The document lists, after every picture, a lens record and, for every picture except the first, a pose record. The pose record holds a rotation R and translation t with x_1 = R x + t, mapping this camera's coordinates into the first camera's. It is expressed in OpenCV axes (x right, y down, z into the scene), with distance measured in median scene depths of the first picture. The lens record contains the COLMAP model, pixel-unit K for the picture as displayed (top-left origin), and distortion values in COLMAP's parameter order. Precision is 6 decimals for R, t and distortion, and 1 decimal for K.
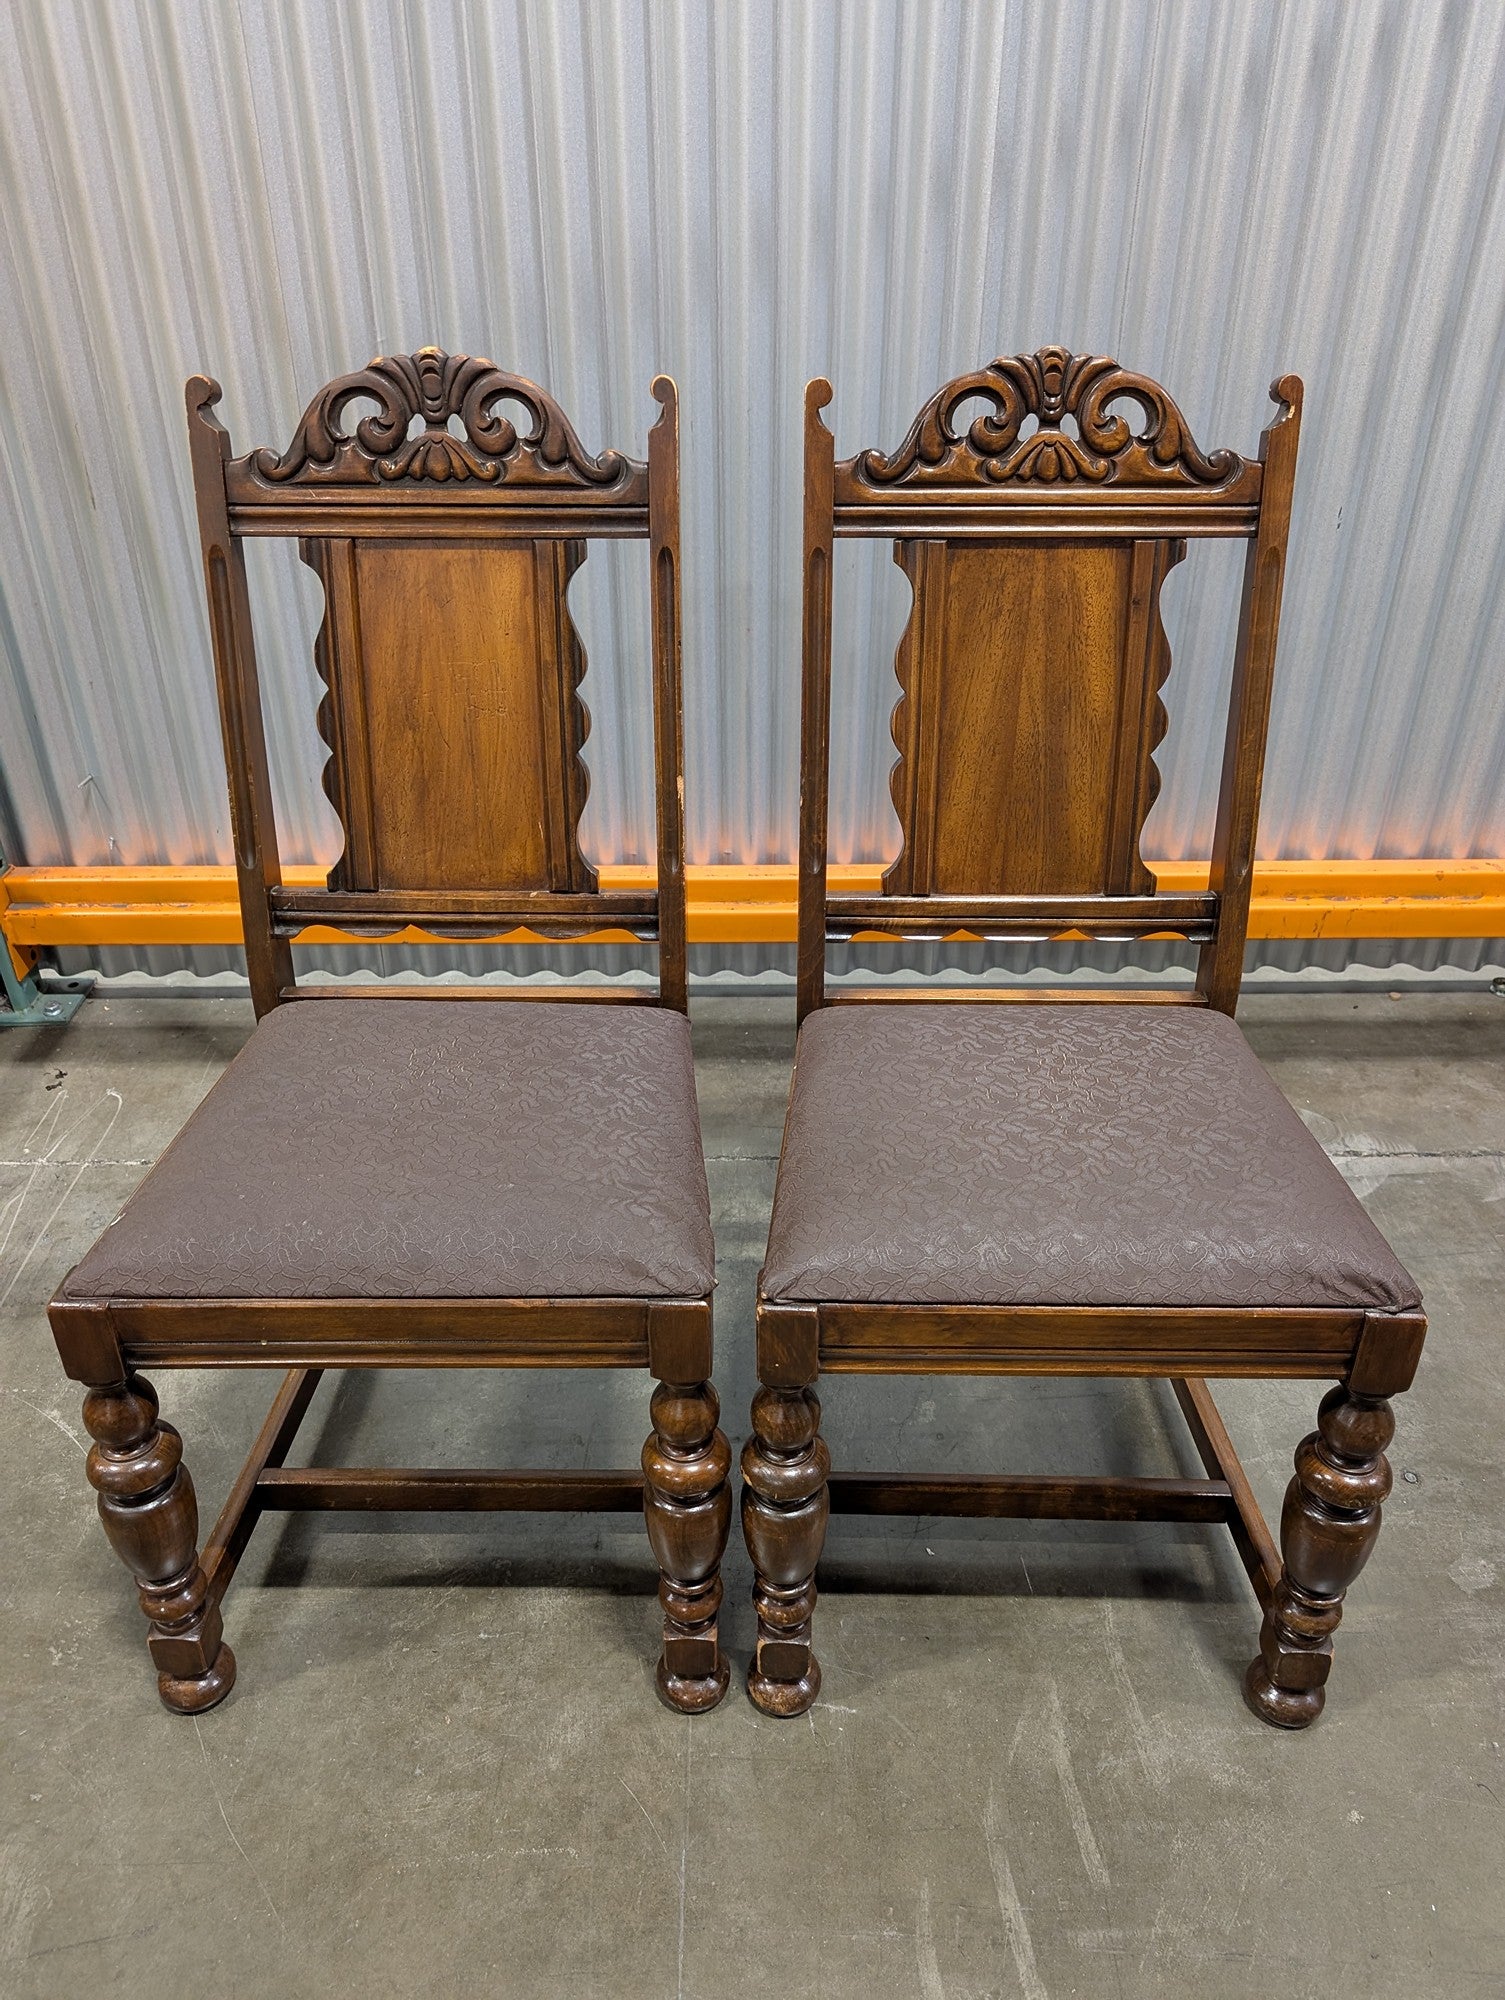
lens RADIAL K [[1299.6, 0, 752.5], [0, 1299.6, 1000.0], [0, 0, 1]] dist [0.016349, -0.010312]
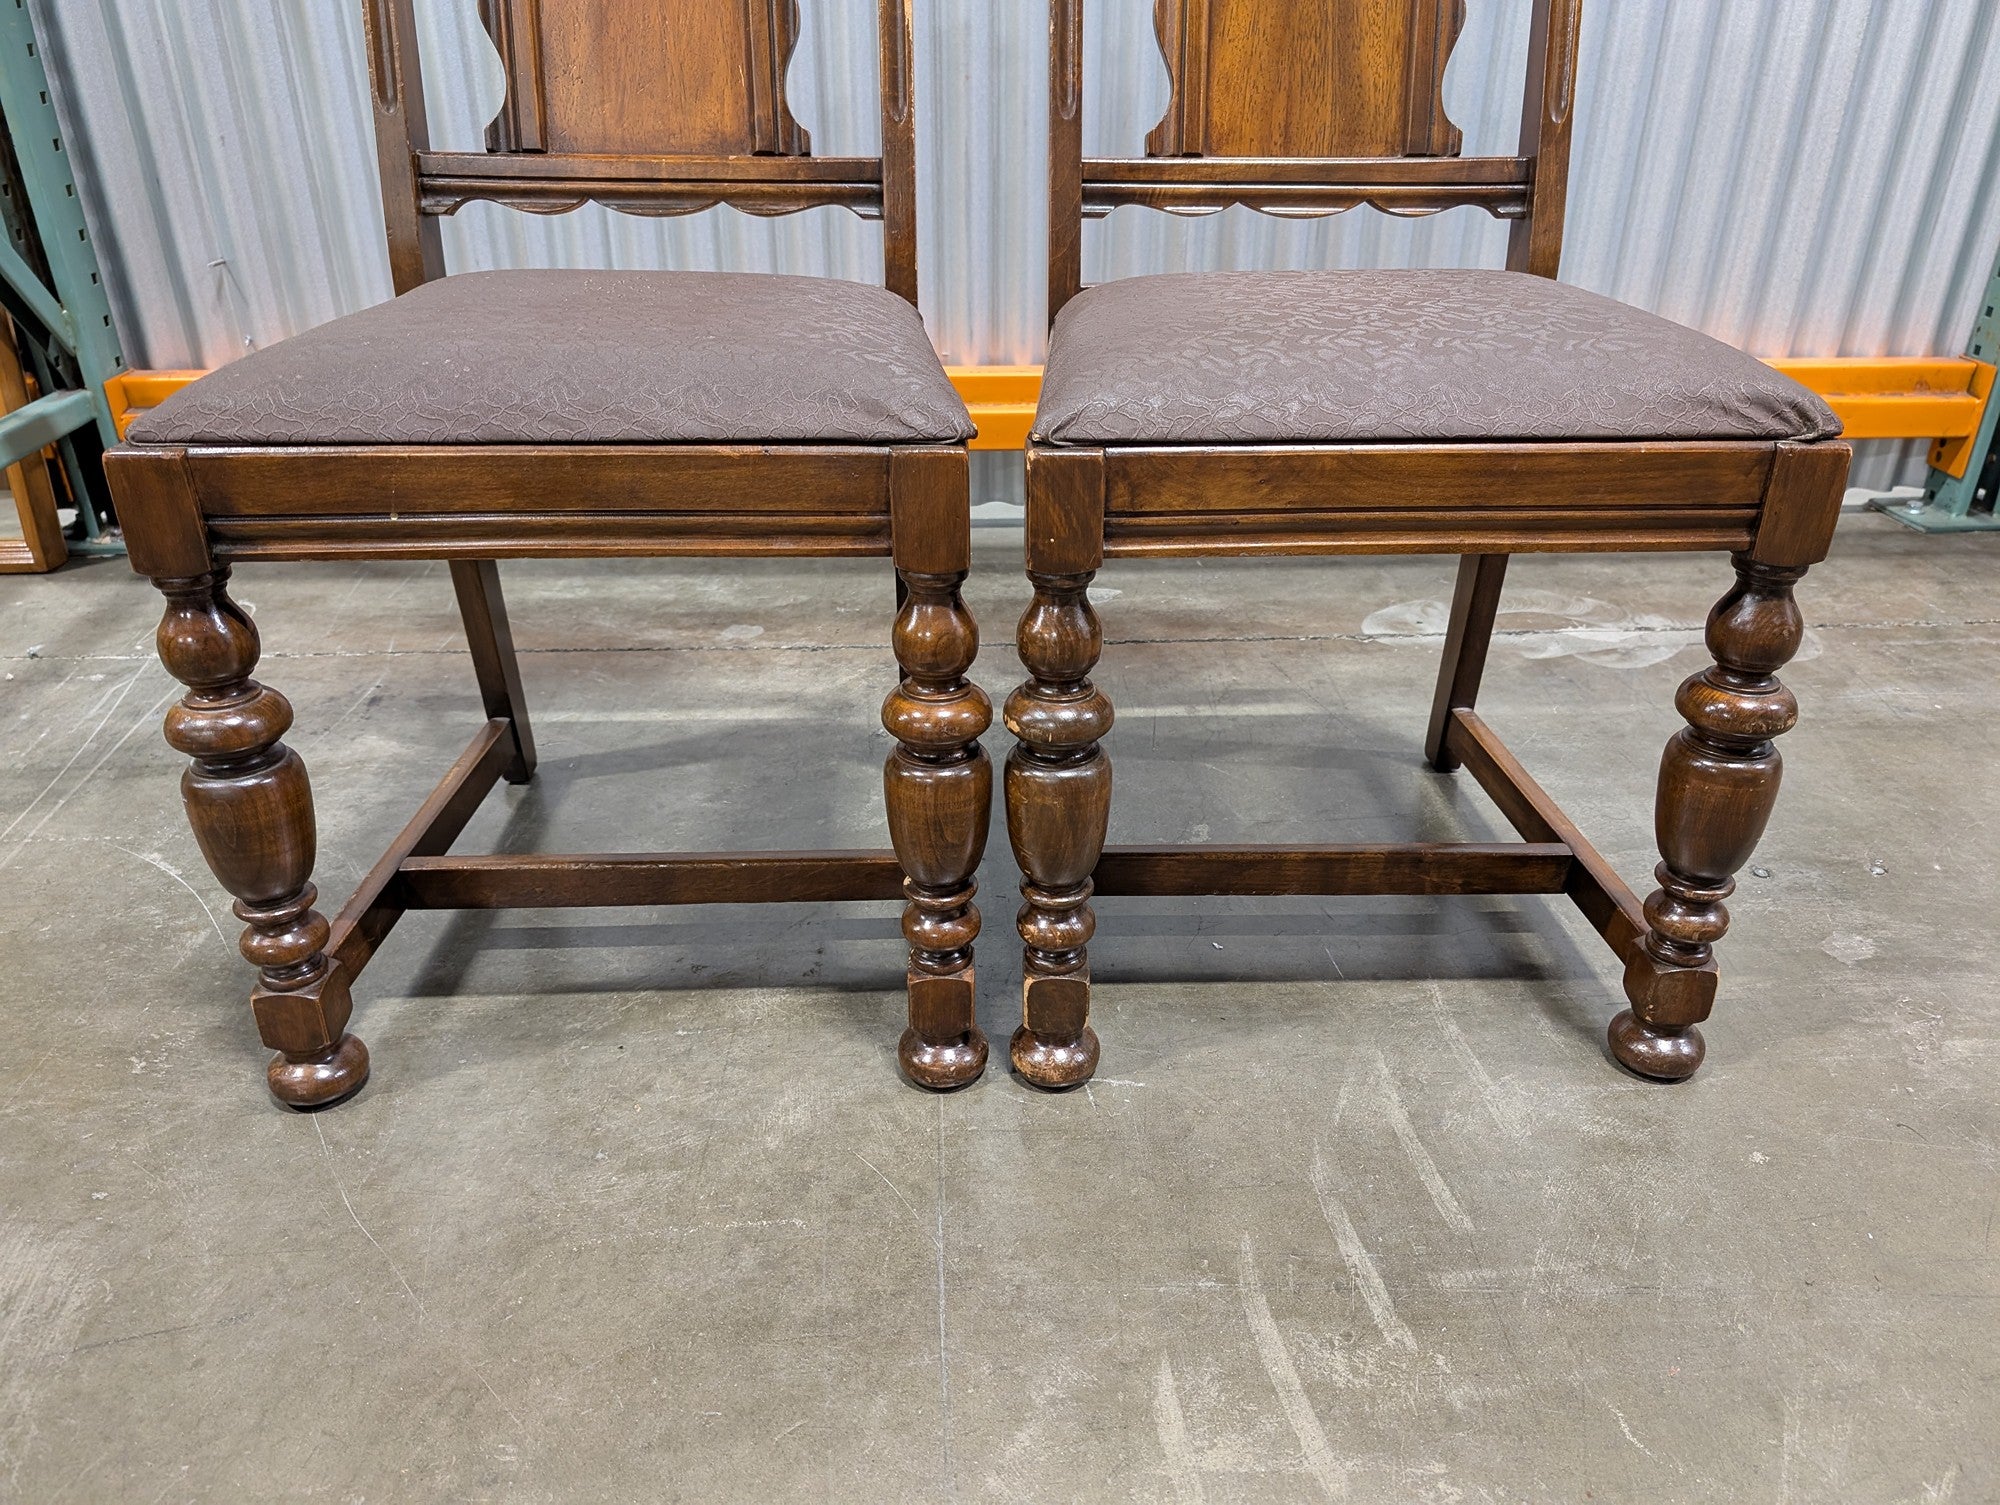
lens RADIAL K [[1317.1, 0, 1011.4], [0, 1317.1, 750.0], [0, 0, 1]] dist [0.009263, -0.001316]
pose [[0.998737, -0.017205, 0.047215, -0.038910], [0.019457, 0.998674, -0.047664, 0.374021], [-0.046332, 0.048522, 0.997747, 0.170833]]
